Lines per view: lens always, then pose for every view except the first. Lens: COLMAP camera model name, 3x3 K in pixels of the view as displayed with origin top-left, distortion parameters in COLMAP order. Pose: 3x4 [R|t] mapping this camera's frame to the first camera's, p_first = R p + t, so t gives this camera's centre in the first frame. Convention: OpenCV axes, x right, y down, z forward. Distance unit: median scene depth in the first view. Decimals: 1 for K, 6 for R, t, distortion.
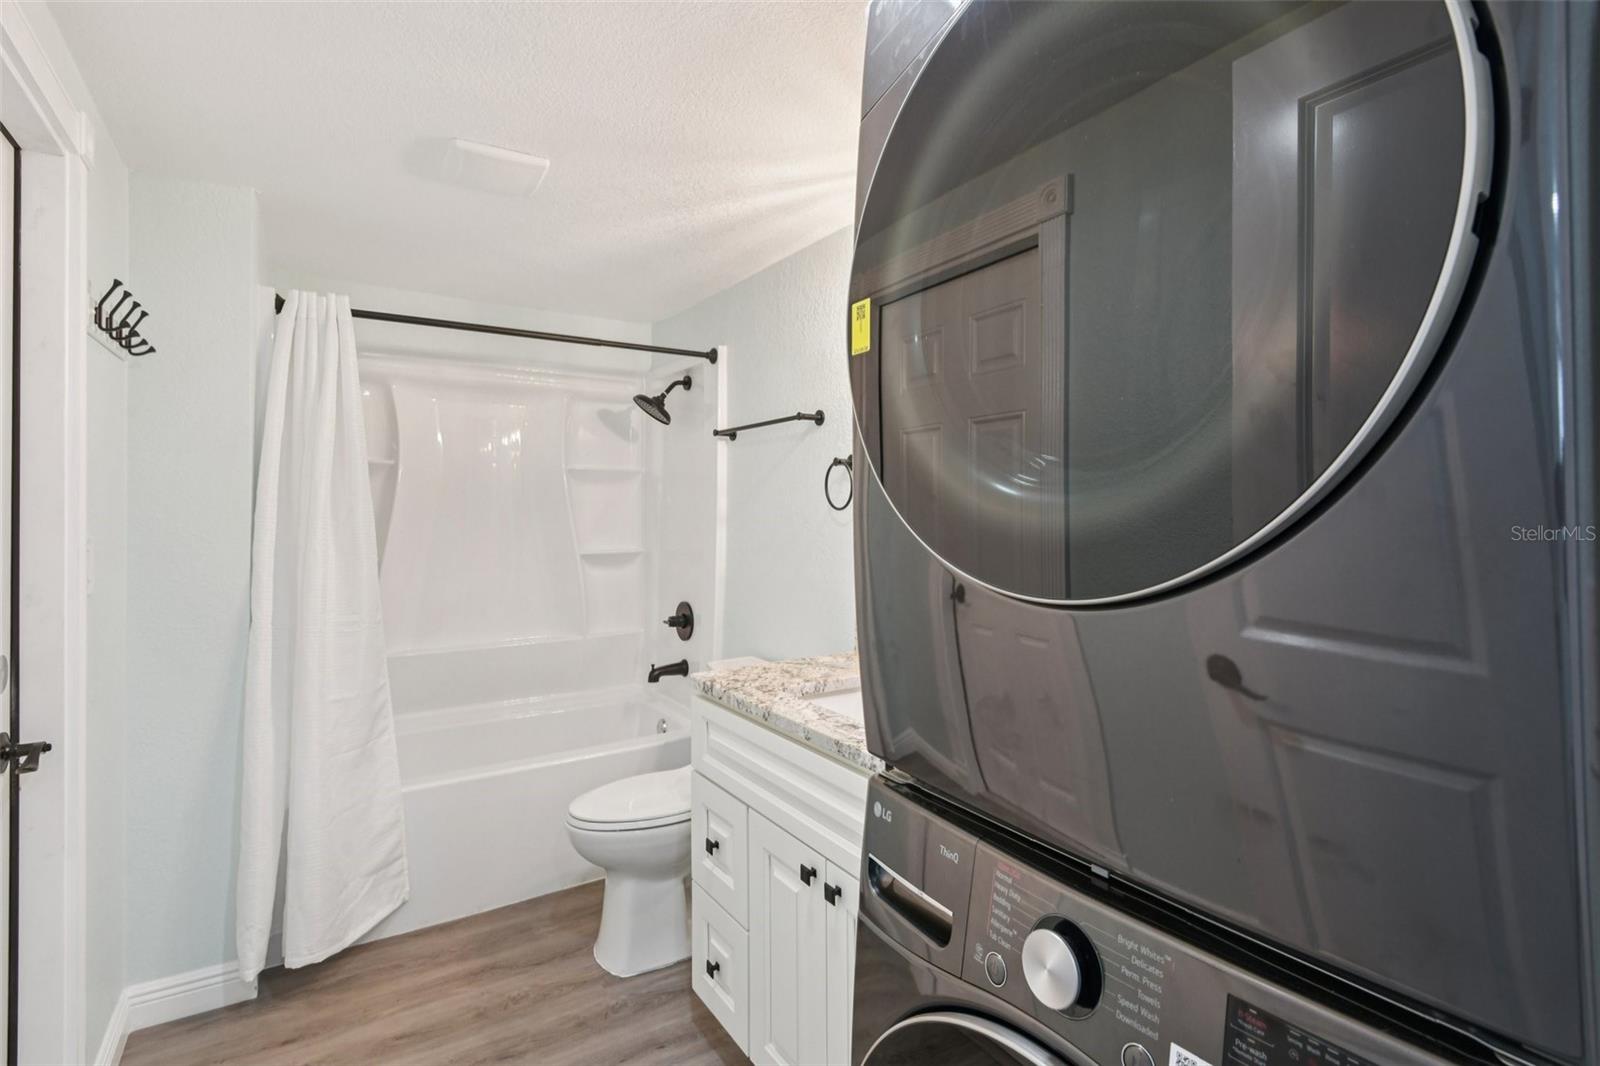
lens RADIAL K [[770.8, 0, 818.4], [0, 770.8, 529.0], [0, 0, 1]] dist [-0.001315, -0.000089]
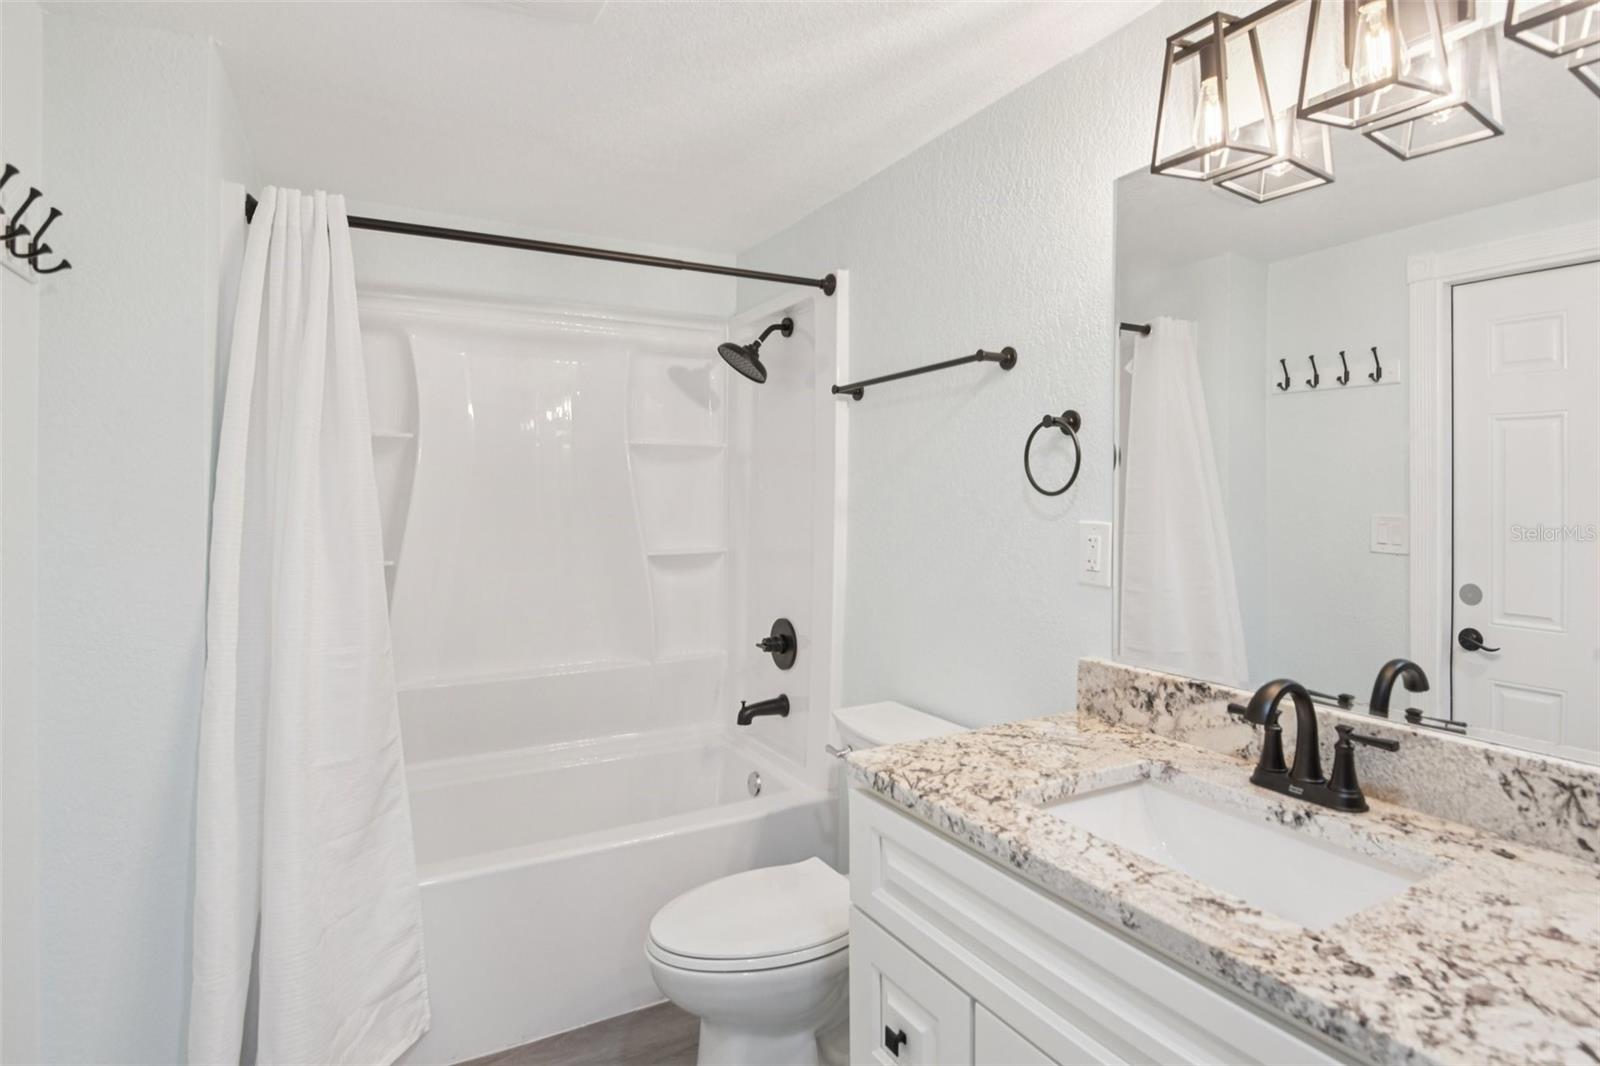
lens RADIAL K [[823.2, 0, 795.1], [0, 823.2, 521.7], [0, 0, 1]] dist [0.000499, -0.013668]
pose [[0.996040, -0.000315, -0.088903, -0.117331], [0.000593, 0.999995, 0.003100, -0.003212], [0.088902, -0.003140, 0.996035, 0.258736]]
